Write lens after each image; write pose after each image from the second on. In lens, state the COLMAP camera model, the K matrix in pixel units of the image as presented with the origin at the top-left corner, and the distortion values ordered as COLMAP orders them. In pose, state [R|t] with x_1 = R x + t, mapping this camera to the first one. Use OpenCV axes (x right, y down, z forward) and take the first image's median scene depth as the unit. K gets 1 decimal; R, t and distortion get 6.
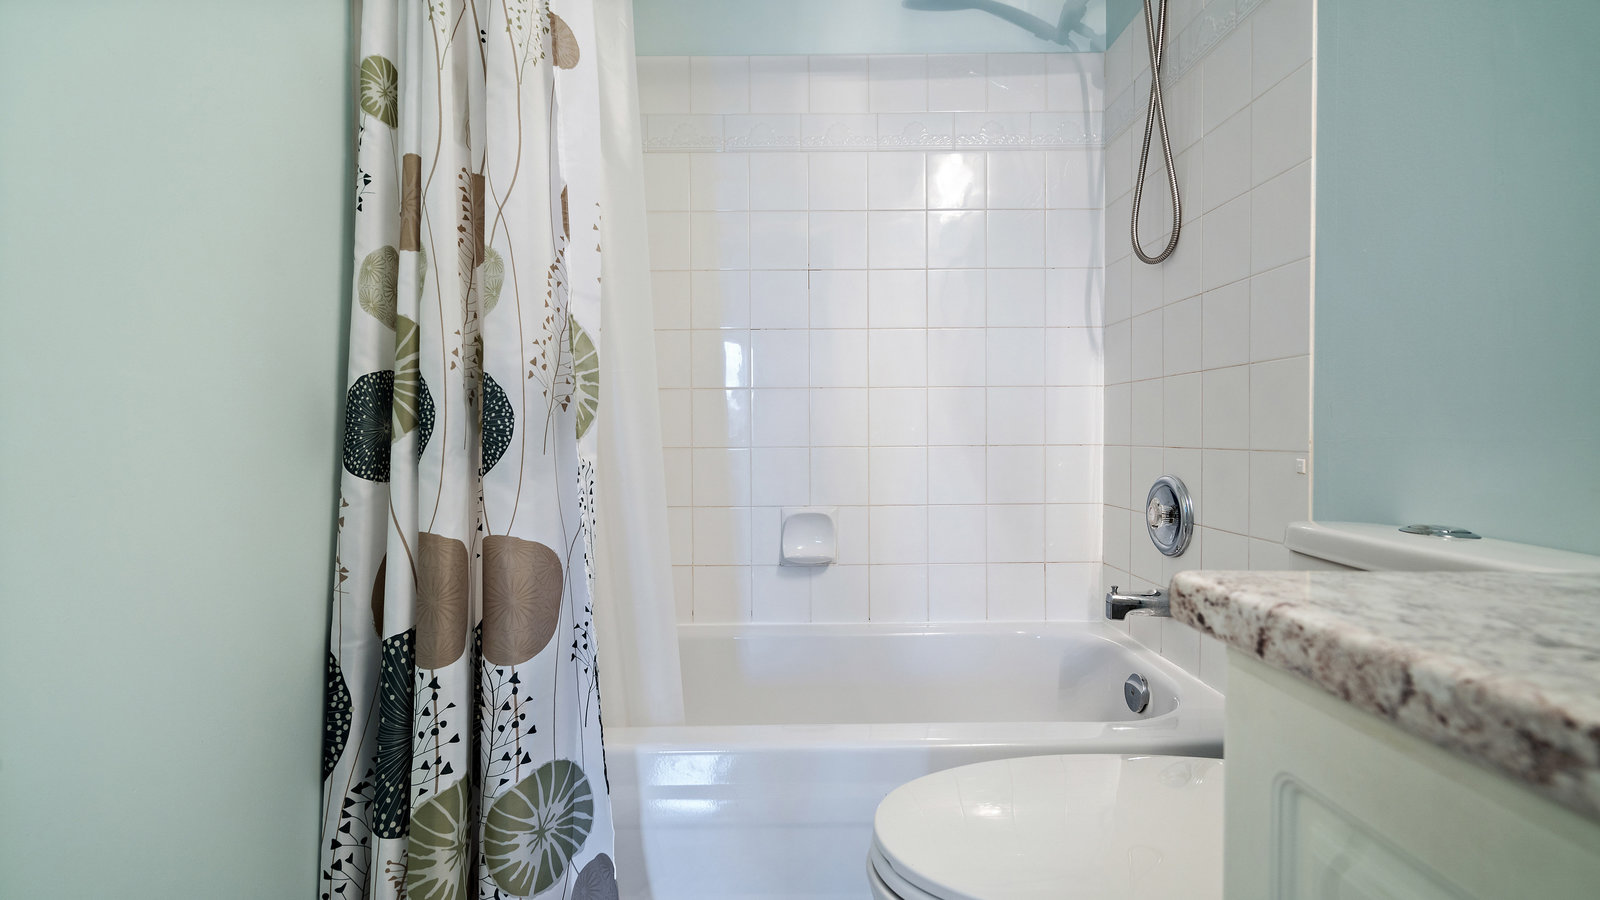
lens RADIAL K [[723.7, 0, 800.0], [0, 723.7, 450.0], [0, 0, 1]] dist [-0.004125, 0.000222]
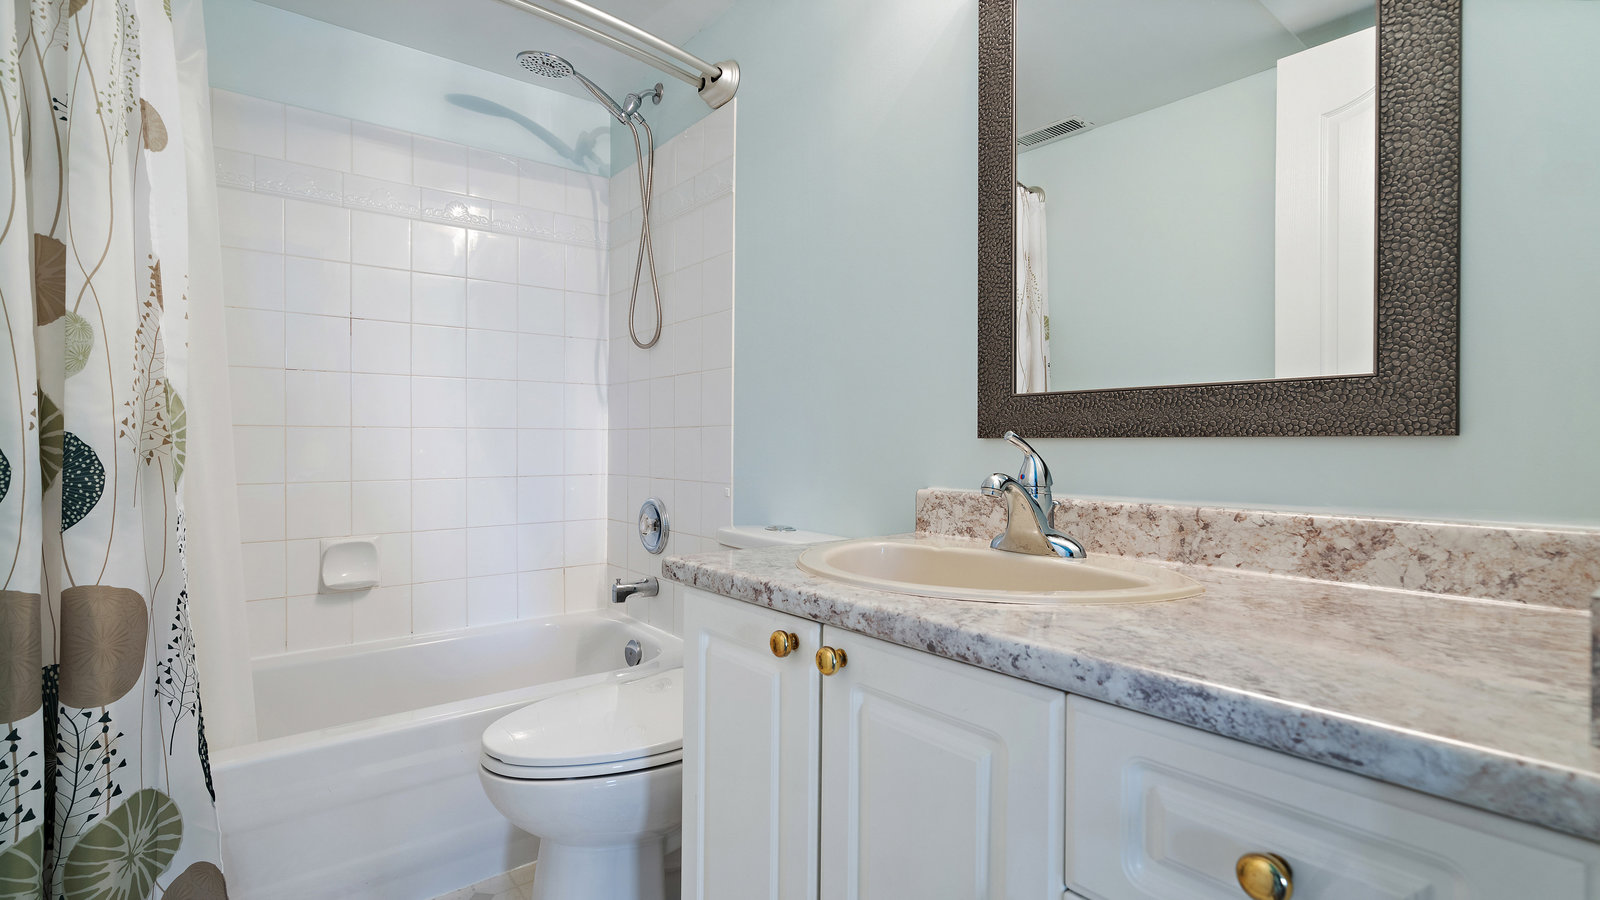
lens RADIAL K [[675.4, 0, 800.0], [0, 675.4, 450.0], [0, 0, 1]] dist [-0.001761, 0.000431]
pose [[0.770618, 0.010904, 0.637204, -0.228571], [0.004590, 0.999733, -0.022659, -0.051431], [-0.637281, 0.020386, 0.770362, -0.414516]]
